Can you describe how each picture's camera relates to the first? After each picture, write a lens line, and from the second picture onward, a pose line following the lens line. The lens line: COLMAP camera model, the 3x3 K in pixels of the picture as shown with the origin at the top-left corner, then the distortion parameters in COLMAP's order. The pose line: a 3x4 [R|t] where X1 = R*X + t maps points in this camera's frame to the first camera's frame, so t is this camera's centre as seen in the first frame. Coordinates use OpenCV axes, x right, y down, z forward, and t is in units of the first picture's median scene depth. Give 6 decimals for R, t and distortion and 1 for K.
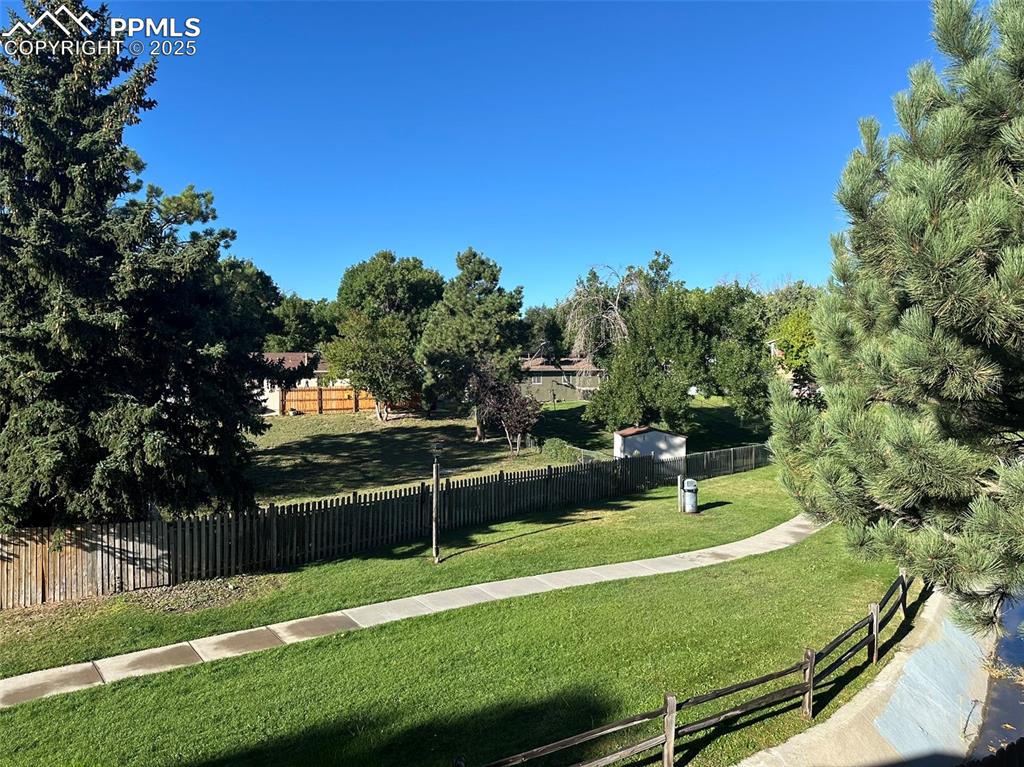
lens RADIAL K [[712.5, 0, 511.4], [0, 712.5, 379.2], [0, 0, 1]] dist [0.057599, -0.078743]
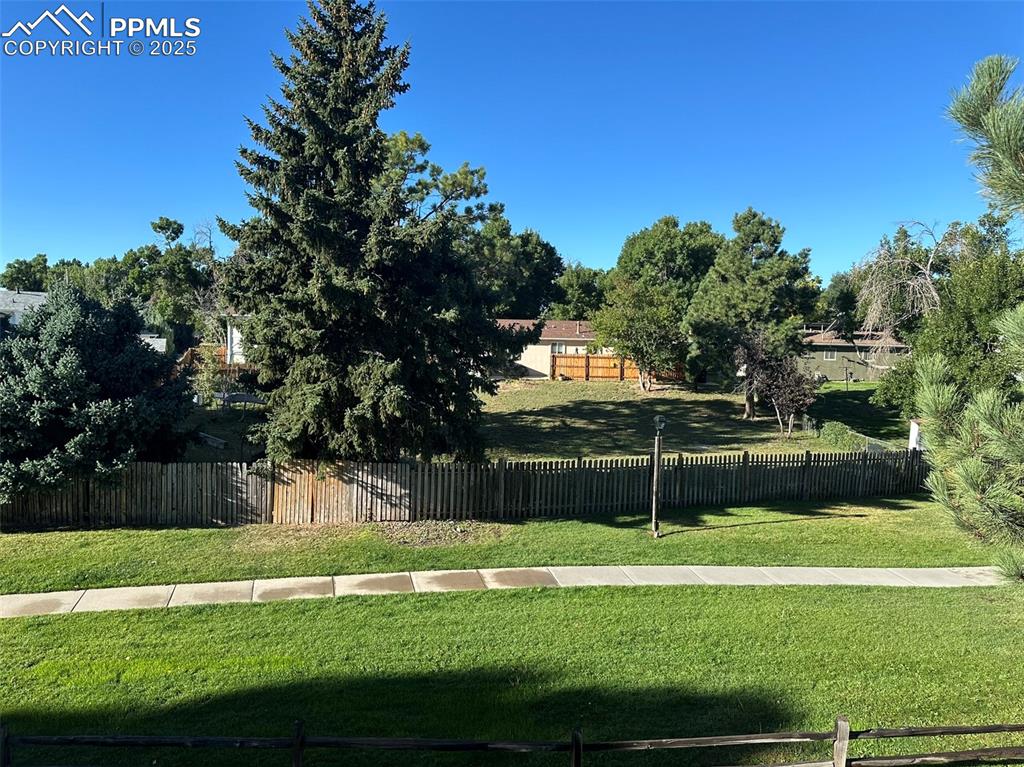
lens RADIAL K [[712.8, 0, 512.0], [0, 712.8, 383.5], [0, 0, 1]] dist [0.174488, -0.301064]
pose [[0.914881, 0.054062, -0.400088, 0.118809], [-0.035164, 0.997898, 0.054431, 0.001553], [0.402190, -0.035729, 0.914859, 0.033490]]
